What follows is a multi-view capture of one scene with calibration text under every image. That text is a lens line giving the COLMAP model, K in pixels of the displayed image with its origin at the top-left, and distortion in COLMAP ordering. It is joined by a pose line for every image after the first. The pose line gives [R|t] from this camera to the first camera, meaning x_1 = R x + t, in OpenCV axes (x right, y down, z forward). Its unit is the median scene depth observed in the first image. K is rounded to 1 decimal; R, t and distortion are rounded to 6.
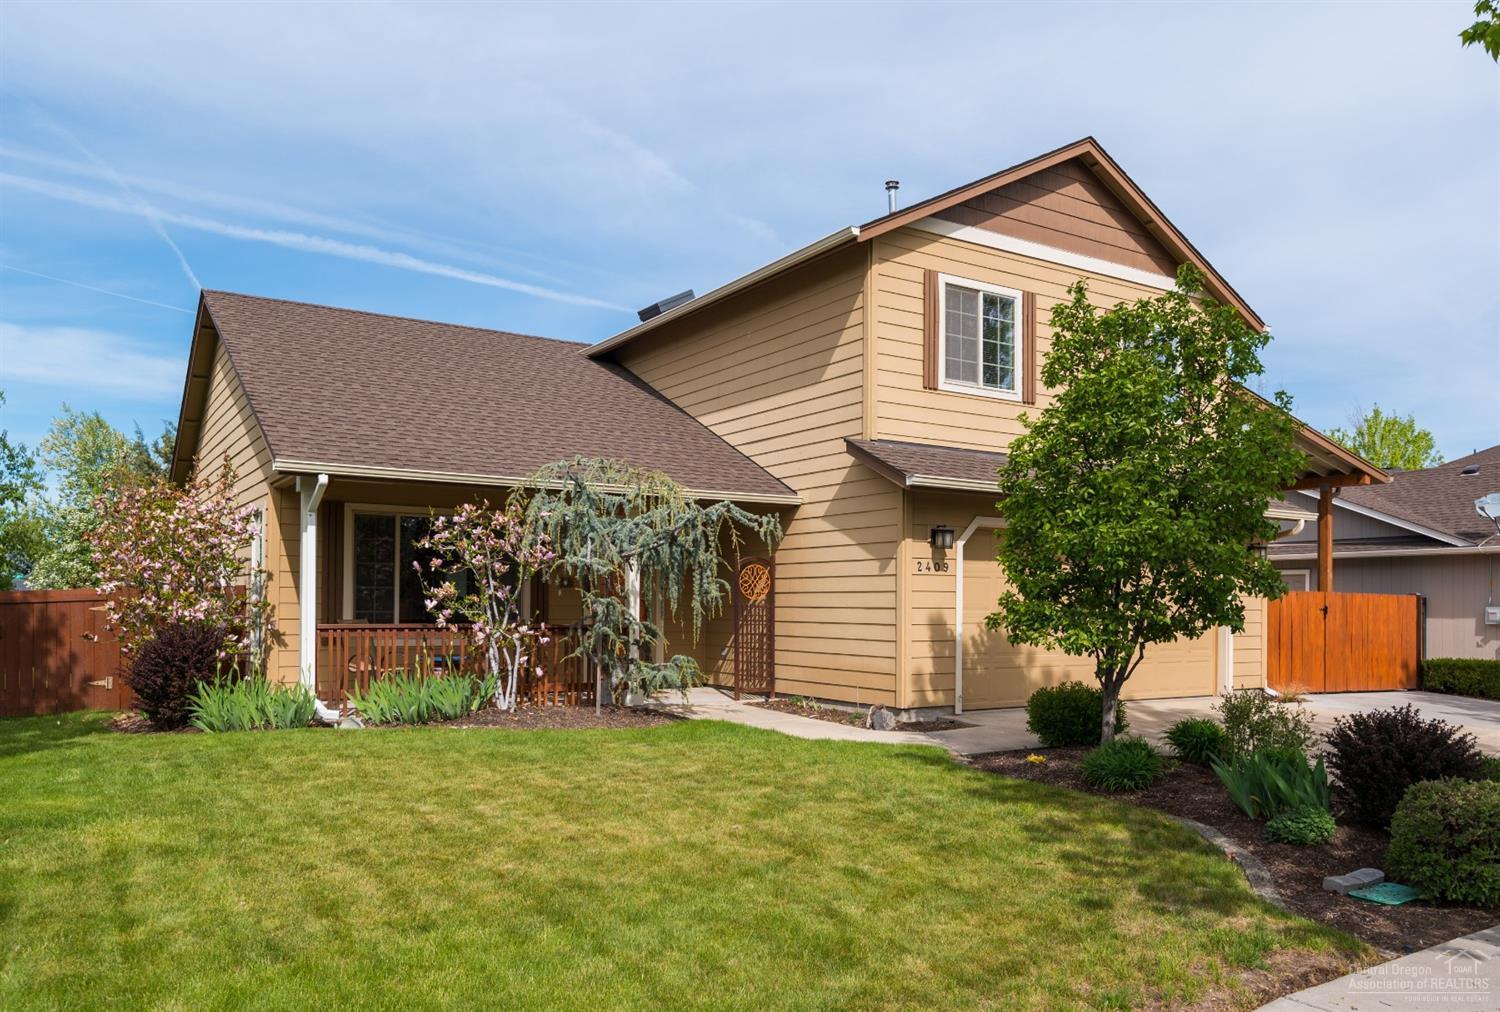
lens RADIAL K [[1117.1, 0, 749.0], [0, 1117.1, 605.8], [0, 0, 1]] dist [-0.014869, -0.002931]
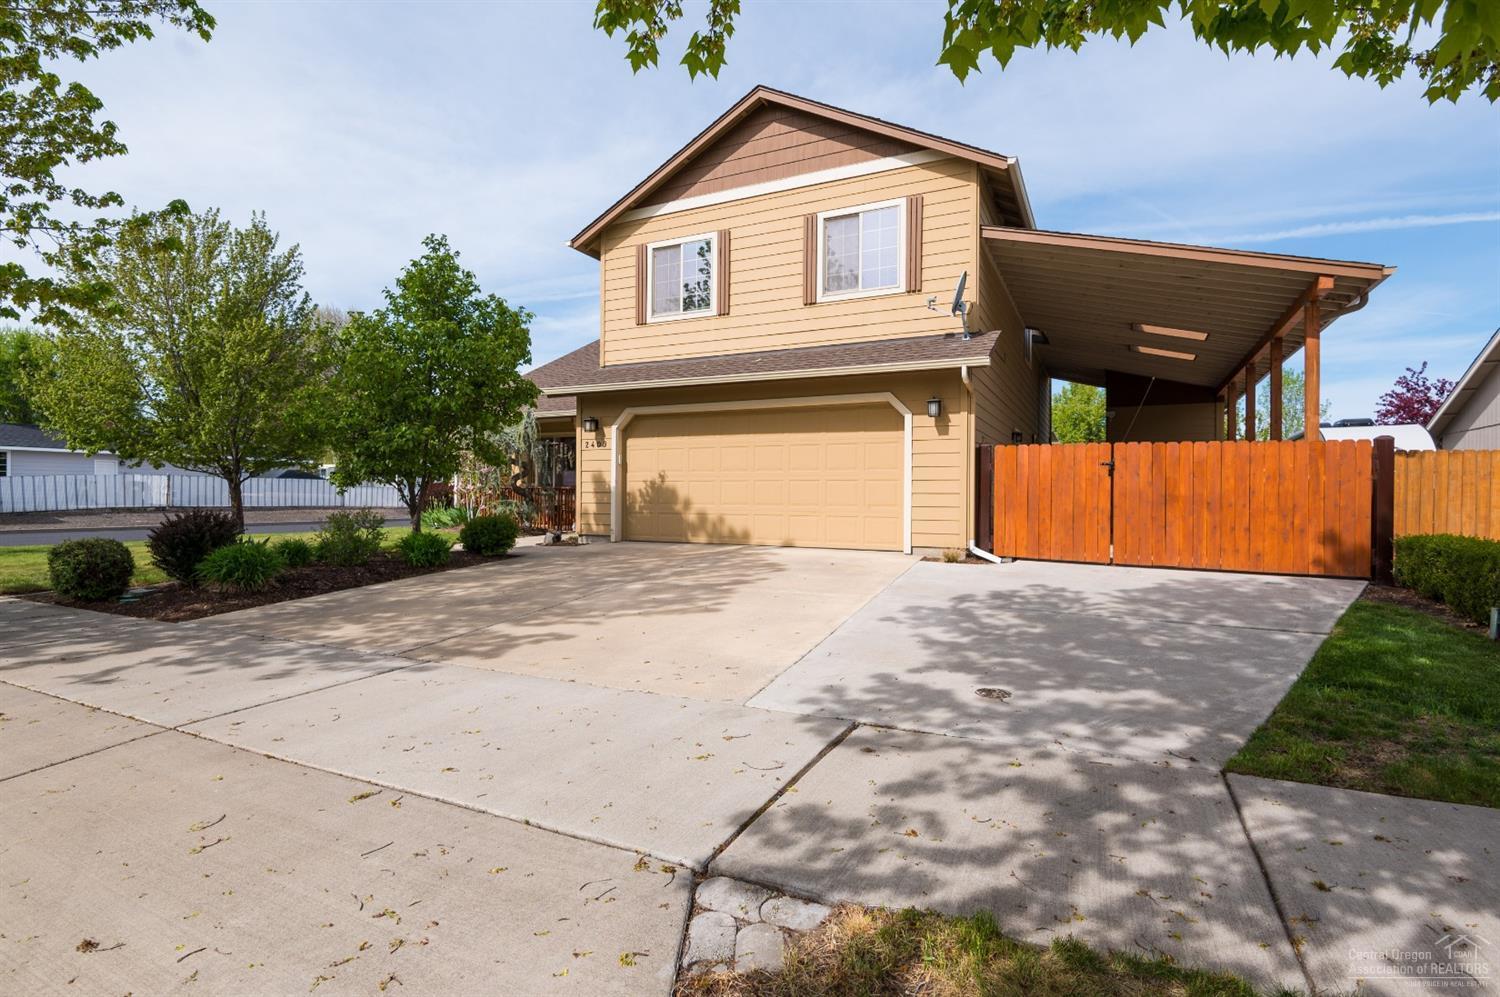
lens RADIAL K [[733.4, 0, 749.5], [0, 733.4, 493.9], [0, 0, 1]] dist [0.001343, 0.000052]
pose [[0.523187, 0.003815, -0.852209, 1.031481], [0.006840, 0.999939, 0.008676, 0.023597], [0.852190, -0.010368, 0.523129, 0.583609]]
